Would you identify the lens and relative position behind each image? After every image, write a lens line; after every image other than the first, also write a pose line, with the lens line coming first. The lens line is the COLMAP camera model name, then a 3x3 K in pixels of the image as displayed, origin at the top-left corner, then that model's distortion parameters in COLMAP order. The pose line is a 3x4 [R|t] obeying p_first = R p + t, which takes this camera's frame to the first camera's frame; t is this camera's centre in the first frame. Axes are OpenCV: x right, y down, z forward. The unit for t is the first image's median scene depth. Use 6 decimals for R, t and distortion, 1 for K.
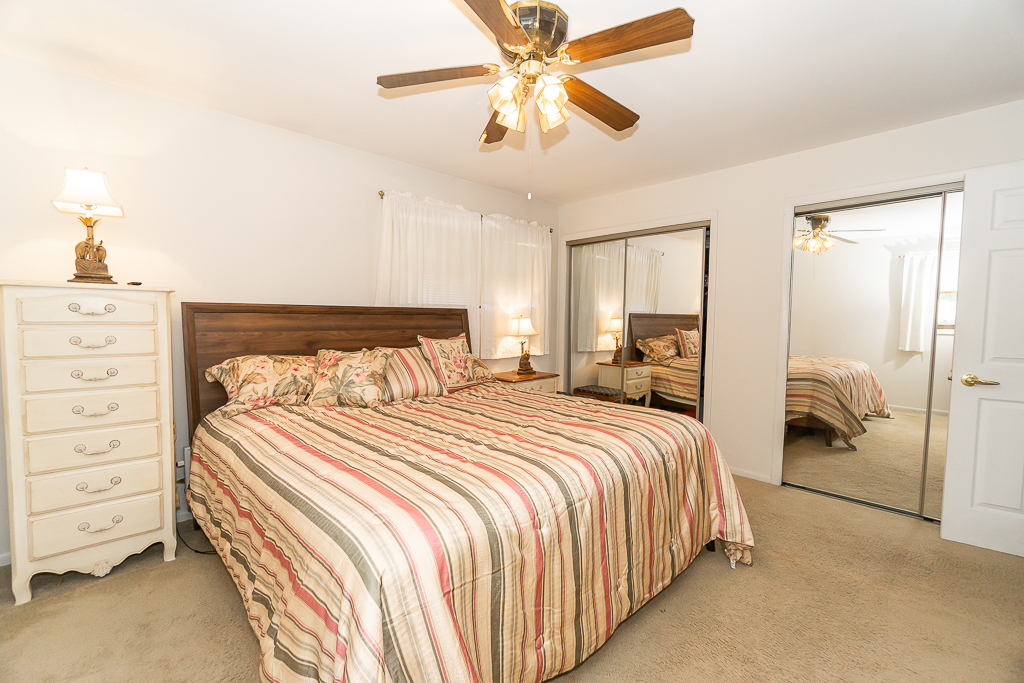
lens RADIAL K [[436.4, 0, 498.8], [0, 436.4, 341.9], [0, 0, 1]] dist [-0.001959, -0.000029]
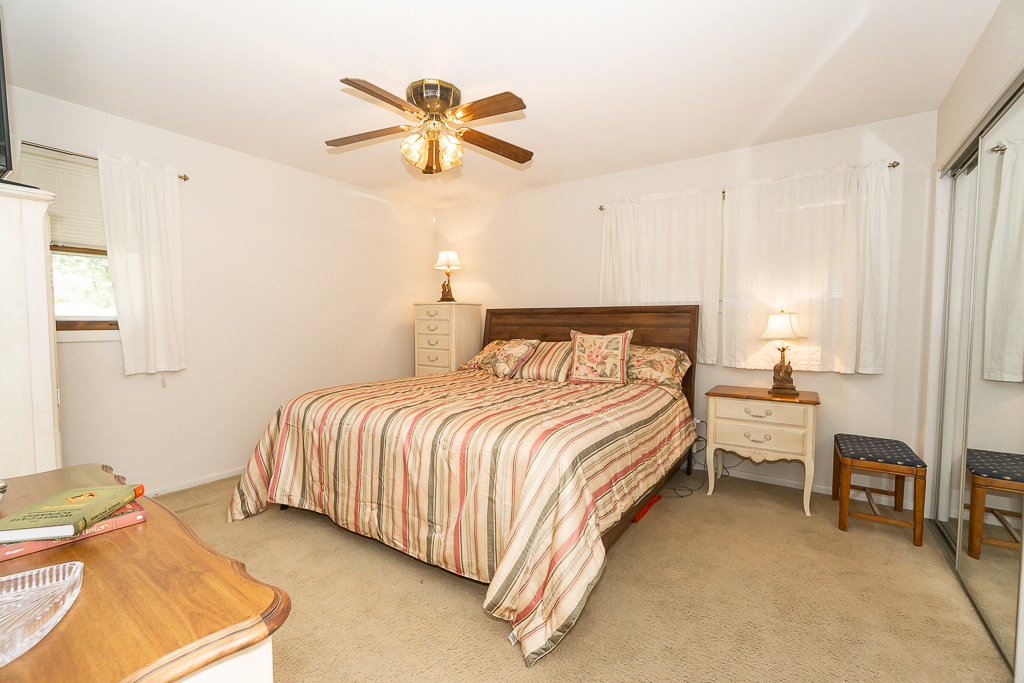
lens RADIAL K [[444.6, 0, 516.4], [0, 444.6, 343.5], [0, 0, 1]] dist [-0.001199, 0.000182]
pose [[0.209517, 0.051644, -0.976440, 0.955199], [-0.047116, 0.997978, 0.042673, -0.025844], [0.976669, 0.037065, 0.211527, 0.588751]]
